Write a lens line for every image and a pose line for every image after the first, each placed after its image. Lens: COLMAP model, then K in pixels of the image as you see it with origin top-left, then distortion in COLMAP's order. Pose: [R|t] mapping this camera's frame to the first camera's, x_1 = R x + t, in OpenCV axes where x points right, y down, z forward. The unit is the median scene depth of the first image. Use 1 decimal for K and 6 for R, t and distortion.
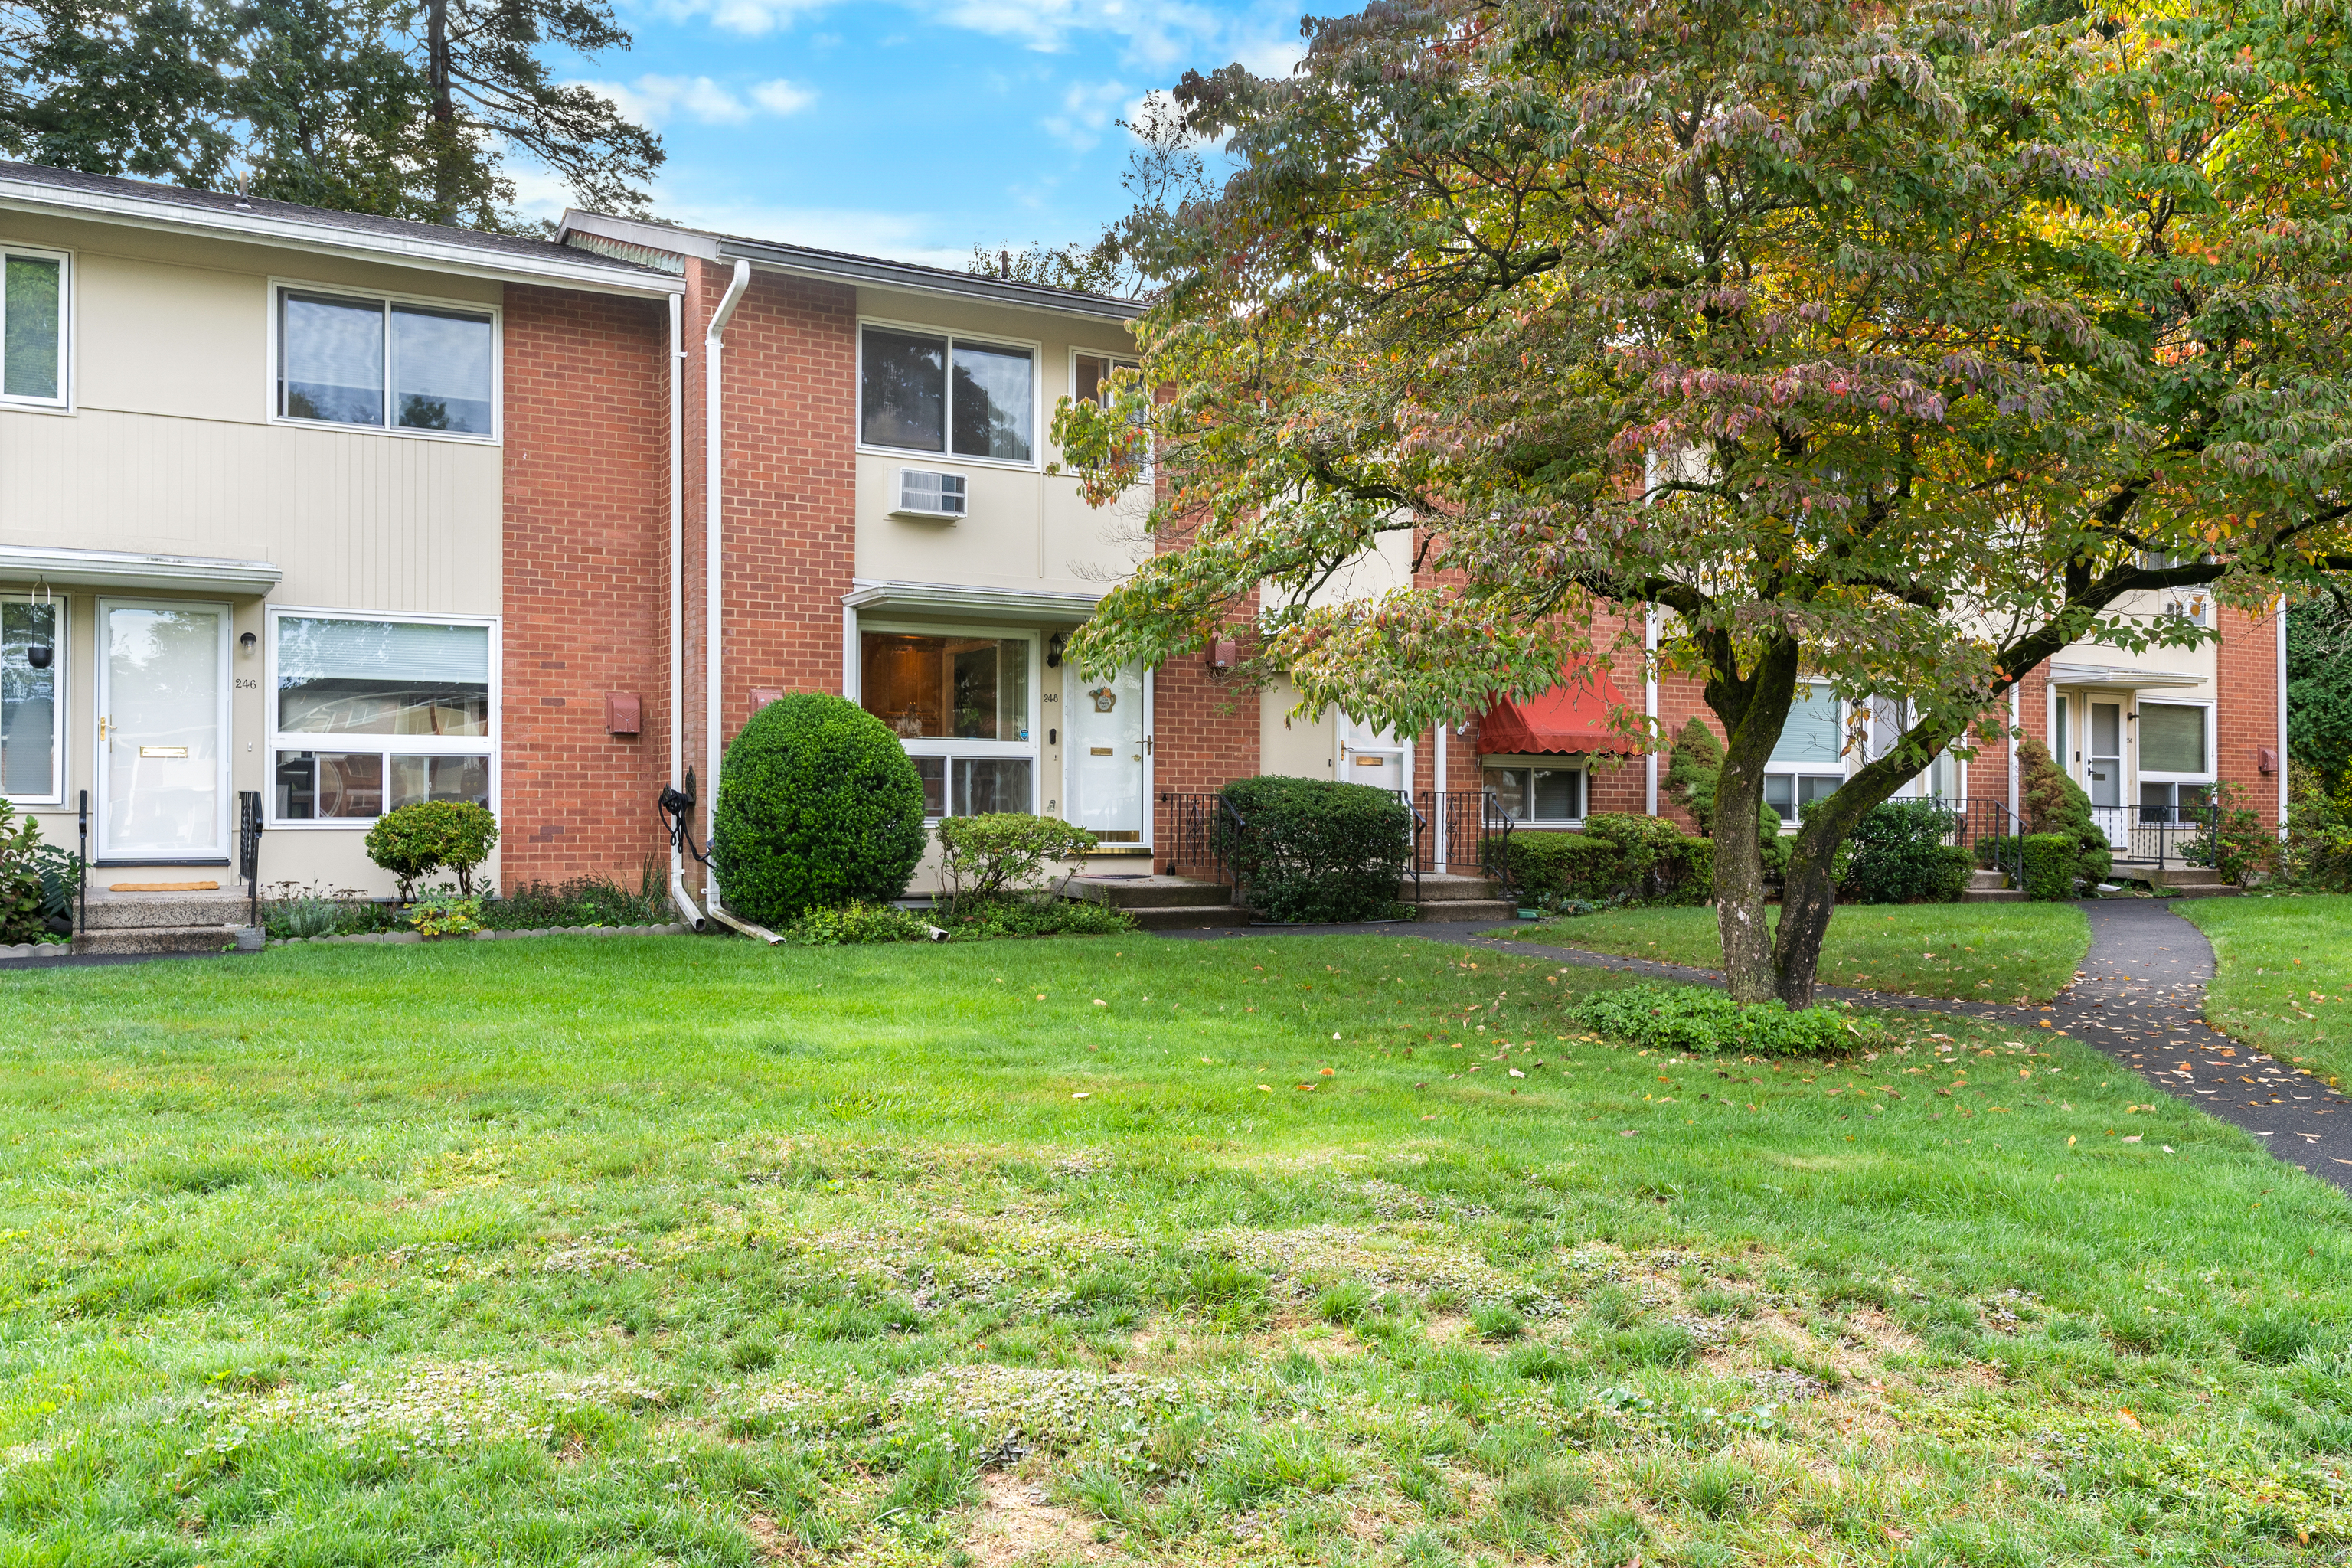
lens RADIAL K [[1845.2, 0, 1180.2], [0, 1845.2, 794.0], [0, 0, 1]] dist [0.006496, 0.001425]
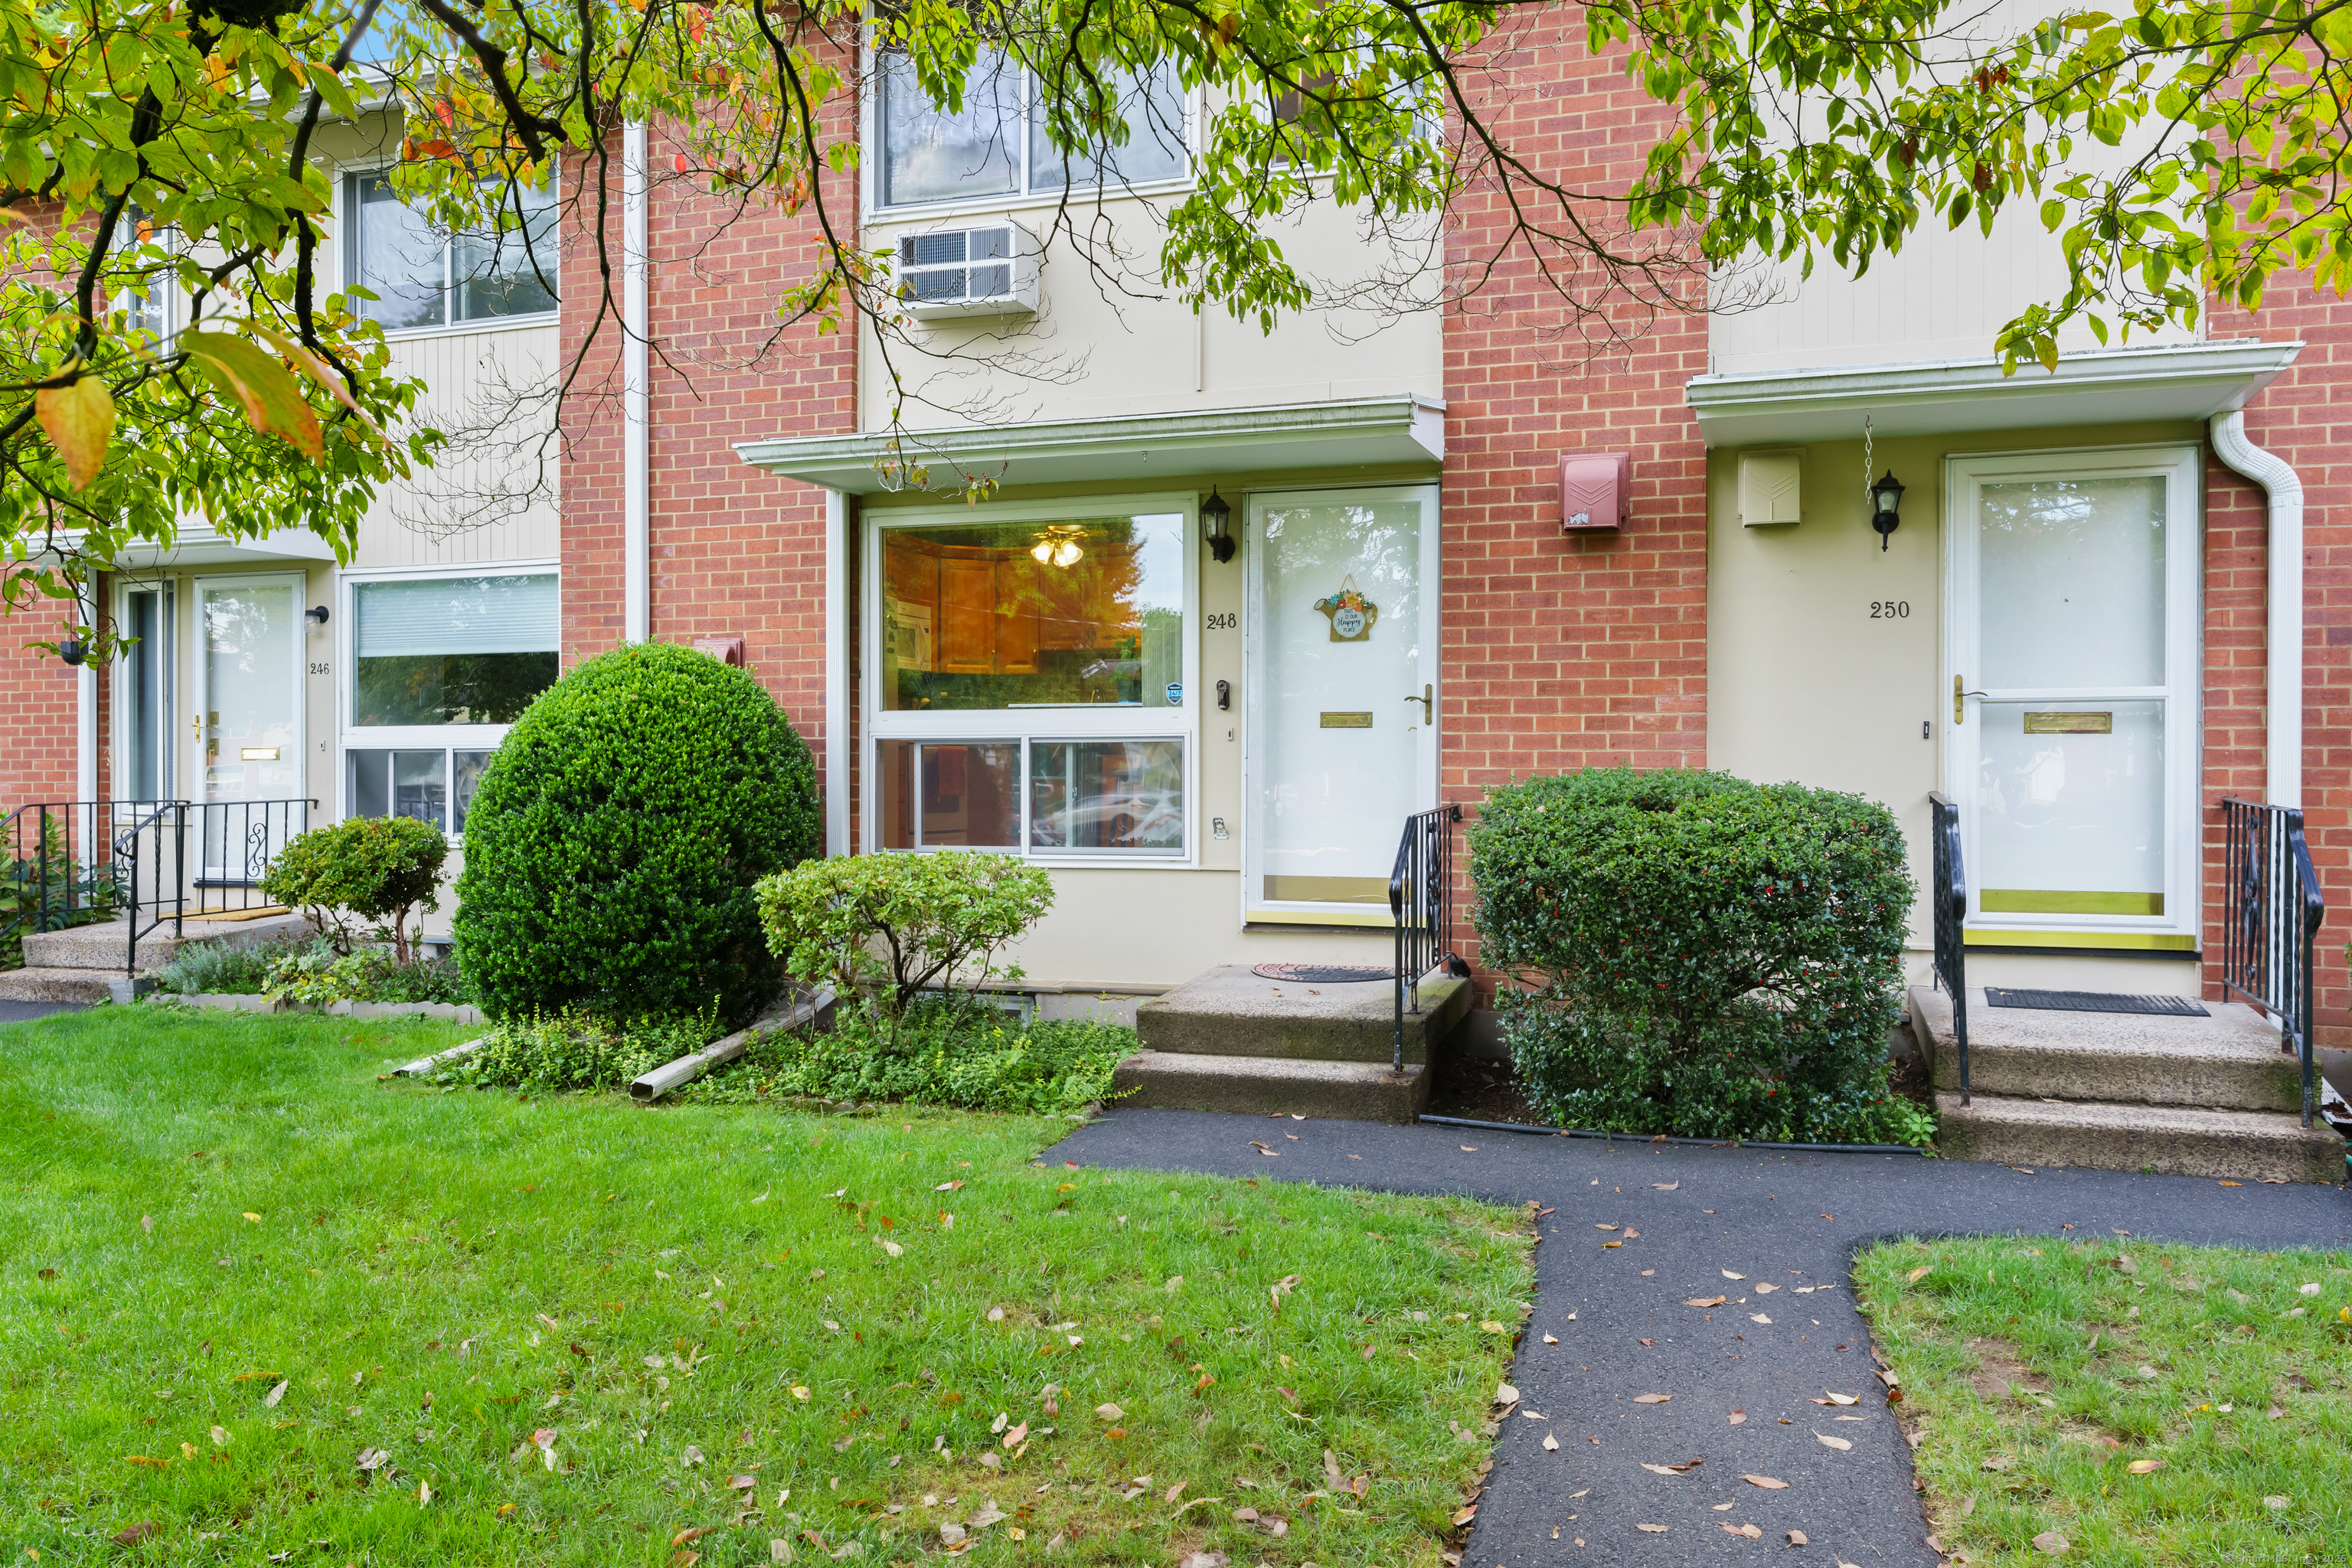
lens RADIAL K [[1845.2, 0, 1168.9], [0, 1845.2, 778.7], [0, 0, 1]] dist [0.006496, 0.001425]
pose [[0.654839, 0.001290, -0.755767, 0.311905], [0.013048, 0.999830, 0.013013, -0.014712], [0.755656, -0.018383, 0.654711, 0.649684]]
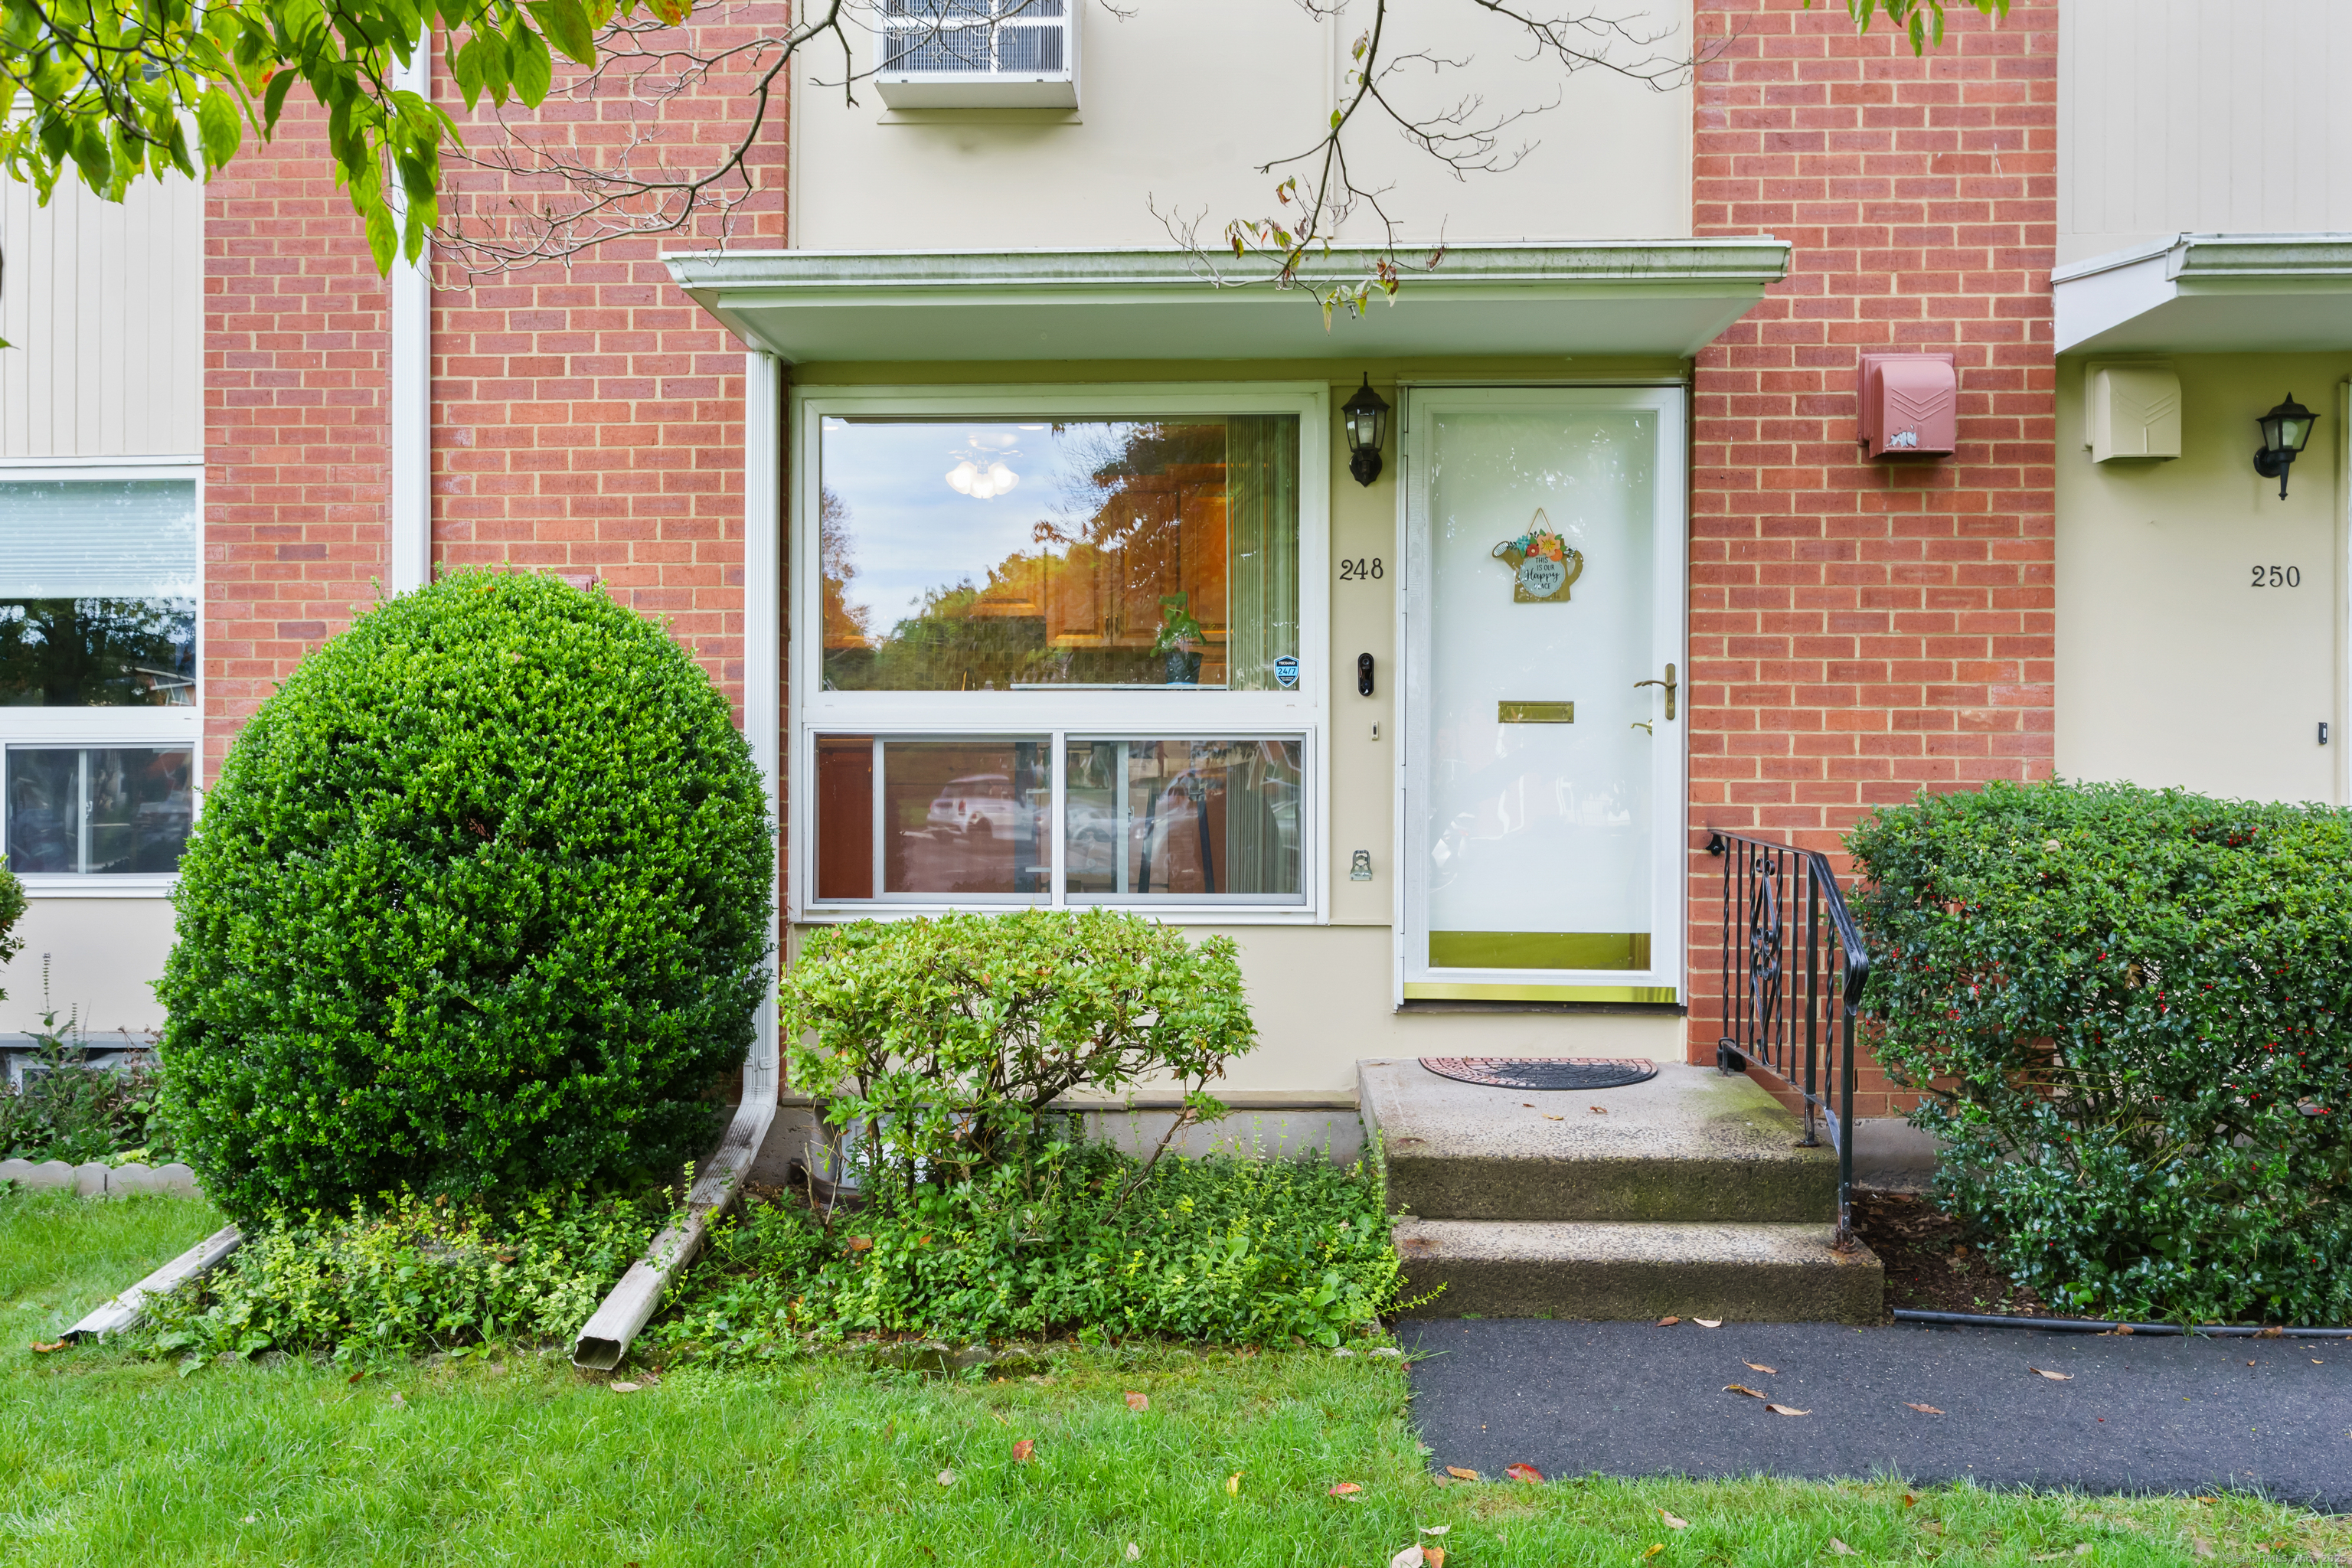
lens RADIAL K [[1845.2, 0, 1171.3], [0, 1845.2, 764.1], [0, 0, 1]] dist [0.006496, 0.001425]
pose [[0.842205, -0.002061, -0.539153, 0.093779], [0.007111, 0.999948, 0.007285, -0.016587], [0.539110, -0.009969, 0.842176, 0.674768]]
